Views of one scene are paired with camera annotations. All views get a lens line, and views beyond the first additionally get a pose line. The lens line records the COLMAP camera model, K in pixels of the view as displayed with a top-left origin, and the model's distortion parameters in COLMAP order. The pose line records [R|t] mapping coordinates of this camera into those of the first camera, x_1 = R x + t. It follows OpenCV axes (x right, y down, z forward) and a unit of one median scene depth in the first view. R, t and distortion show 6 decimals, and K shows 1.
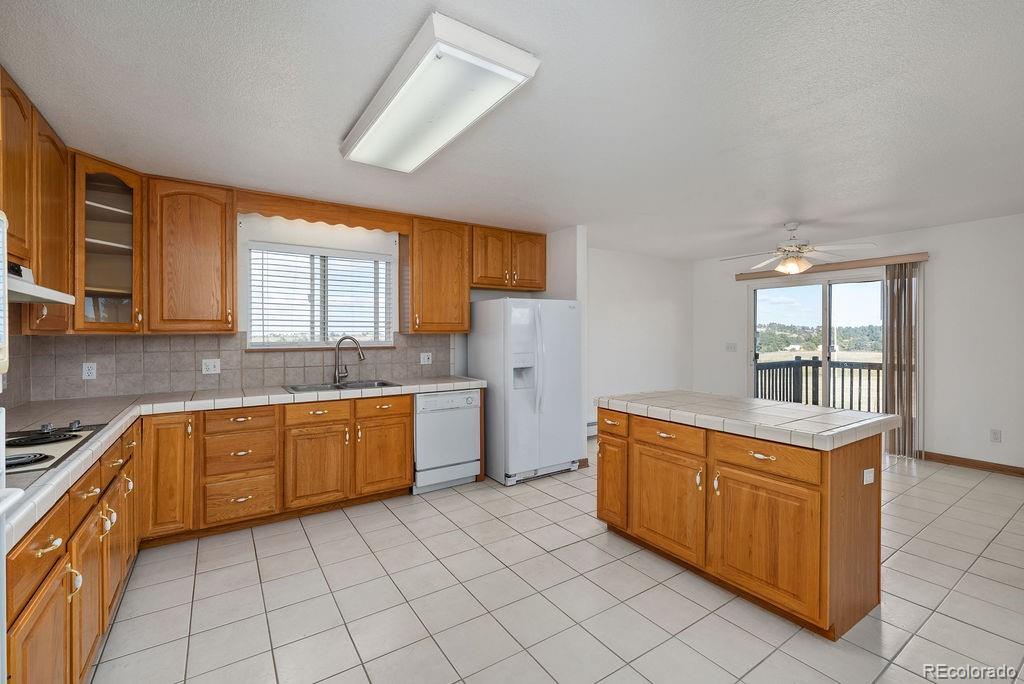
lens RADIAL K [[443.9, 0, 512.1], [0, 443.9, 335.6], [0, 0, 1]] dist [-0.000733, -0.000100]
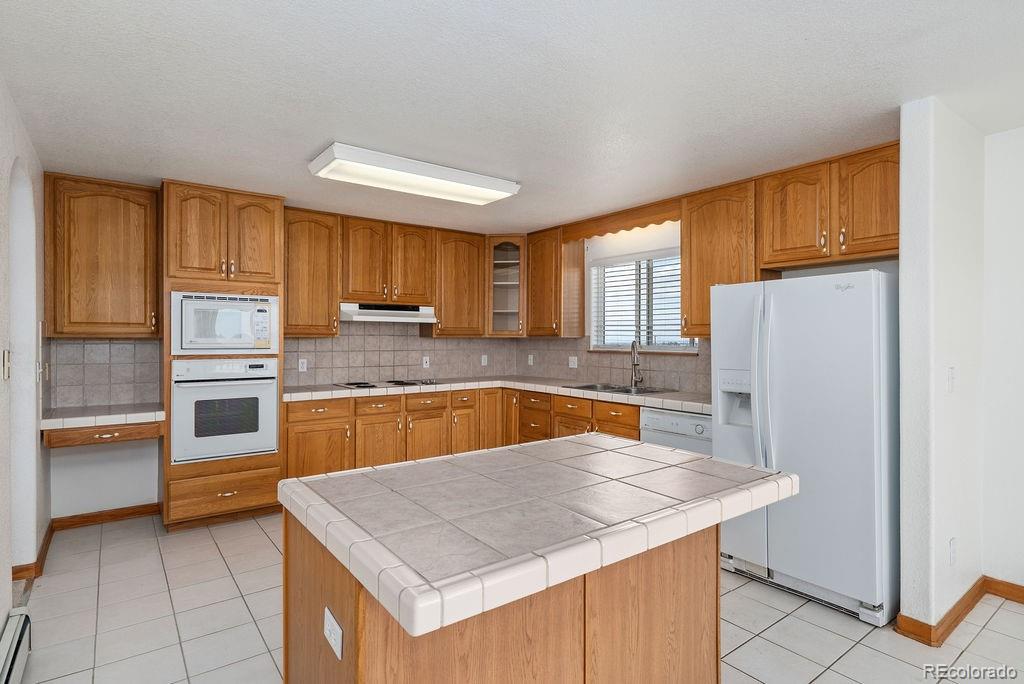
lens RADIAL K [[525.3, 0, 512.0], [0, 525.3, 342.0], [0, 0, 1]] dist [0.000102, -0.000081]
pose [[0.057547, 0.012119, -0.998269, 0.827544], [-0.009034, 0.999892, 0.011618, -0.006477], [0.998302, 0.008350, 0.057650, 0.699491]]
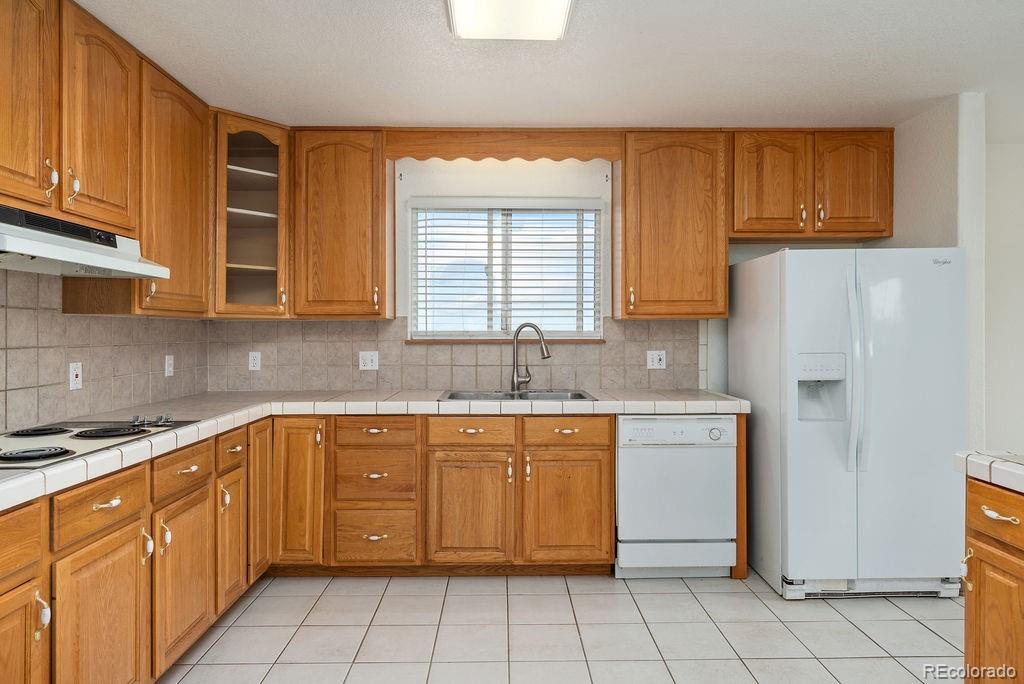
lens RADIAL K [[610.7, 0, 512.1], [0, 610.7, 334.1], [0, 0, 1]] dist [-0.000608, 0.000091]
pose [[0.840540, 0.003179, -0.541740, 0.120762], [-0.004174, 0.999991, -0.000610, 0.020717], [0.541733, 0.002774, 0.840546, 0.214463]]
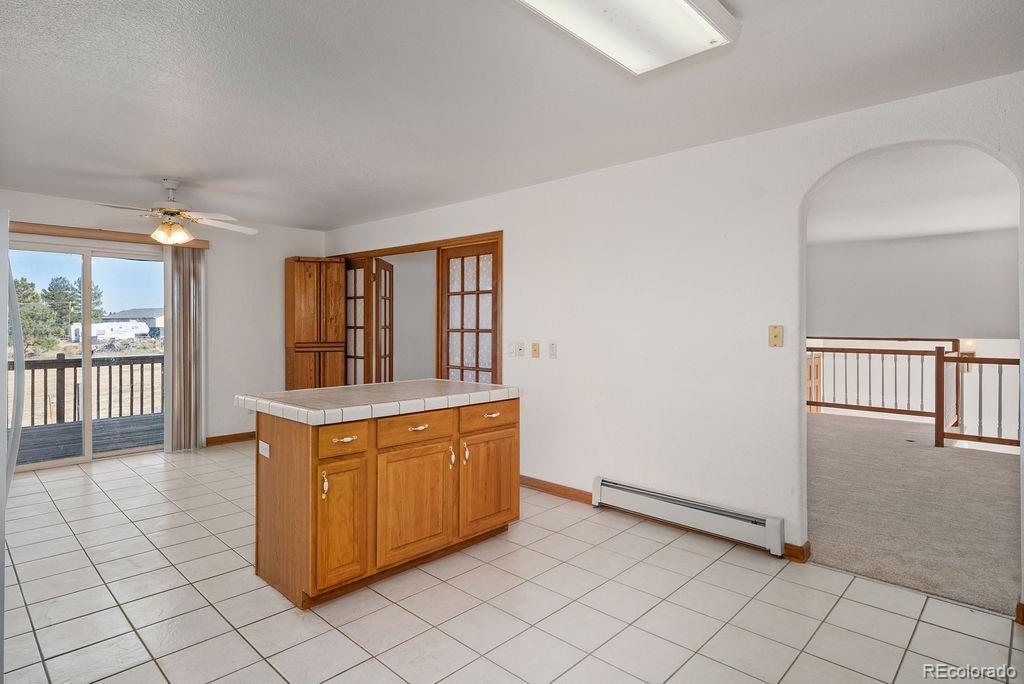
lens RADIAL K [[553.0, 0, 513.1], [0, 553.0, 327.2], [0, 0, 1]] dist [0.001359, 0.000158]
pose [[-0.224296, 0.000013, 0.974521, -0.571972], [0.007802, 0.999968, 0.001782, 0.012141], [-0.974490, 0.008003, -0.224289, 0.759276]]
